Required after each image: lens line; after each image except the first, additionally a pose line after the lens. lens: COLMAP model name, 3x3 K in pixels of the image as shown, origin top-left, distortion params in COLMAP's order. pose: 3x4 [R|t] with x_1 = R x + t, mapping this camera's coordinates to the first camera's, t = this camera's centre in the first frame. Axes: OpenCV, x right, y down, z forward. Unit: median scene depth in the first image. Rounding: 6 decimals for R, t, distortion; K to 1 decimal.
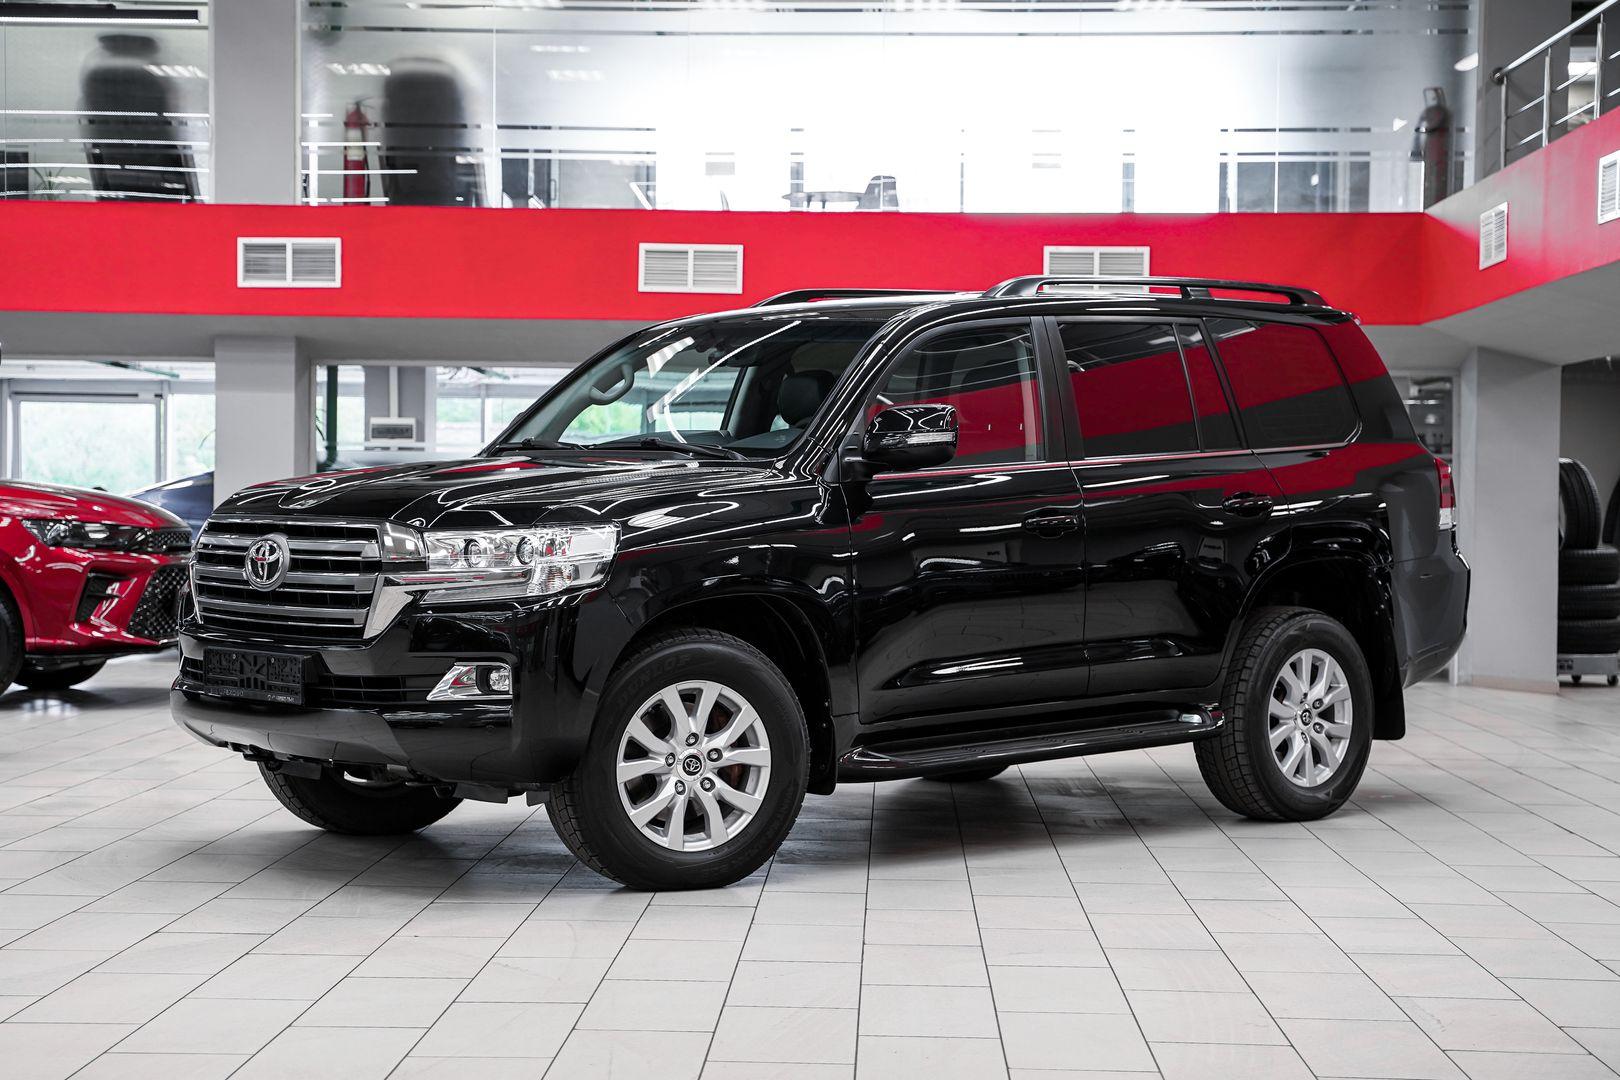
lens RADIAL K [[2619.2, 0, 810.0], [0, 2619.2, 540.0], [0, 0, 1]] dist [0.101092, 0.044510]
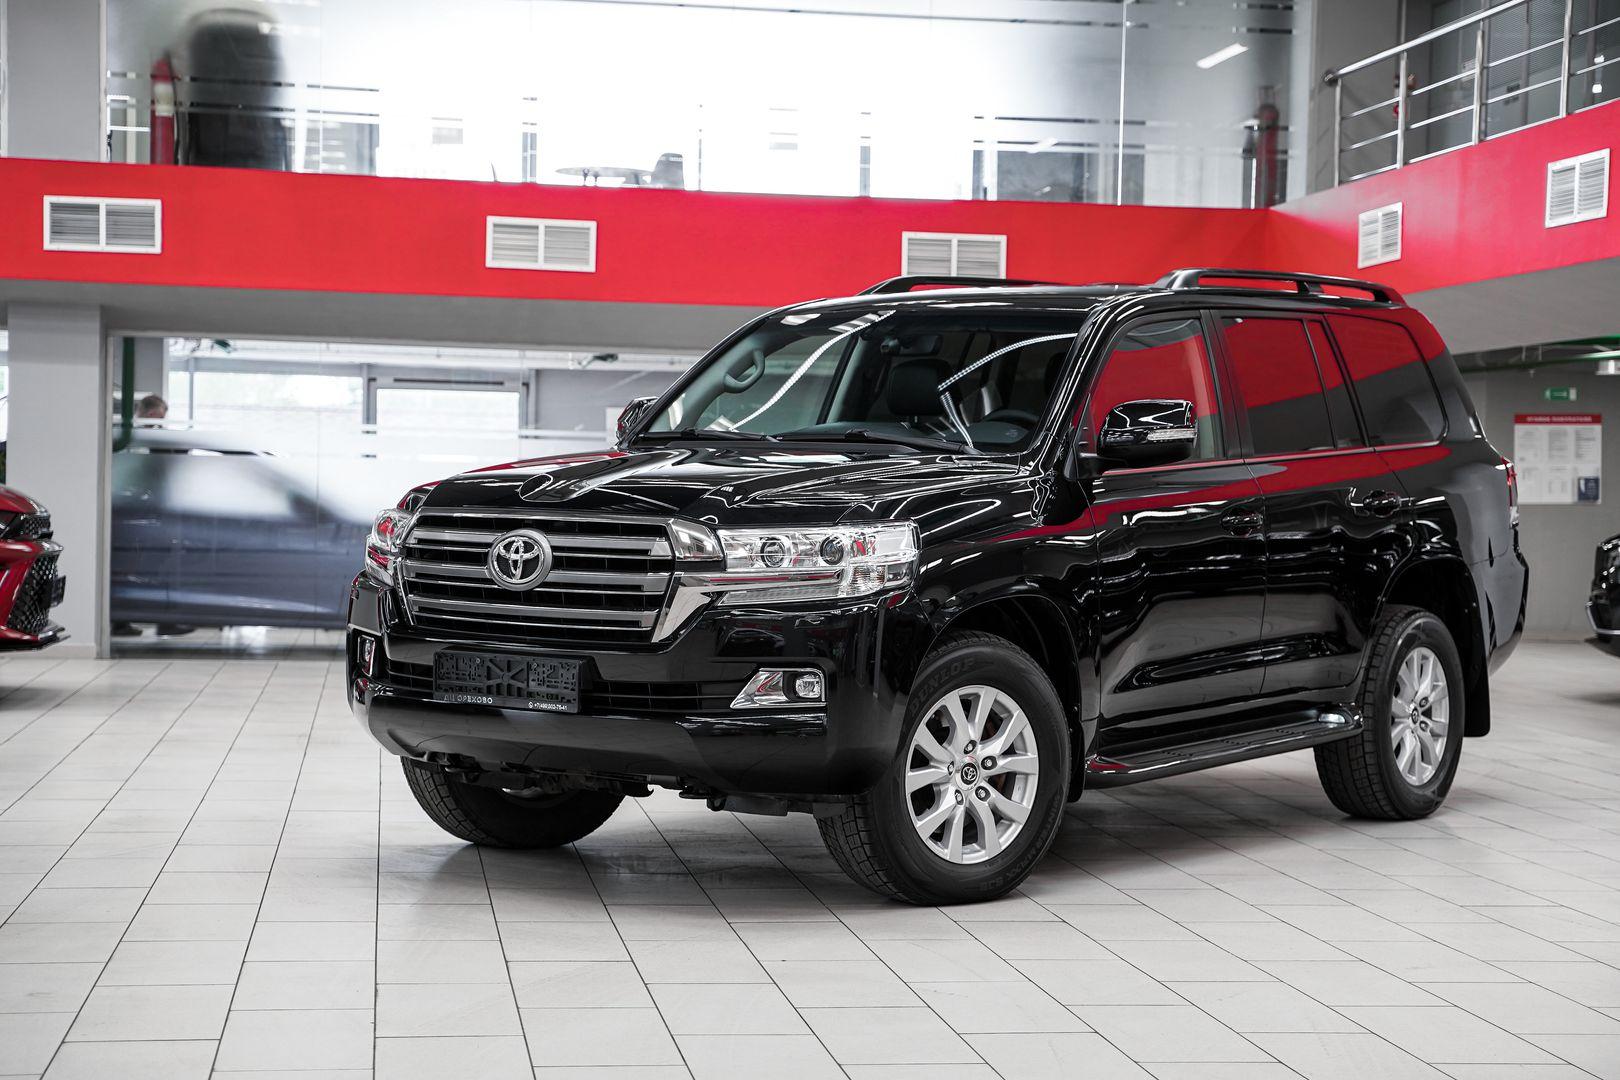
lens RADIAL K [[2676.7, 0, 810.0], [0, 2676.7, 540.0], [0, 0, 1]] dist [0.004160, 0.980156]
pose [[0.981338, 0.005786, 0.192203, -0.143971], [-0.007103, 0.999956, 0.006160, -0.002572], [-0.192159, -0.007410, 0.981336, 0.024985]]
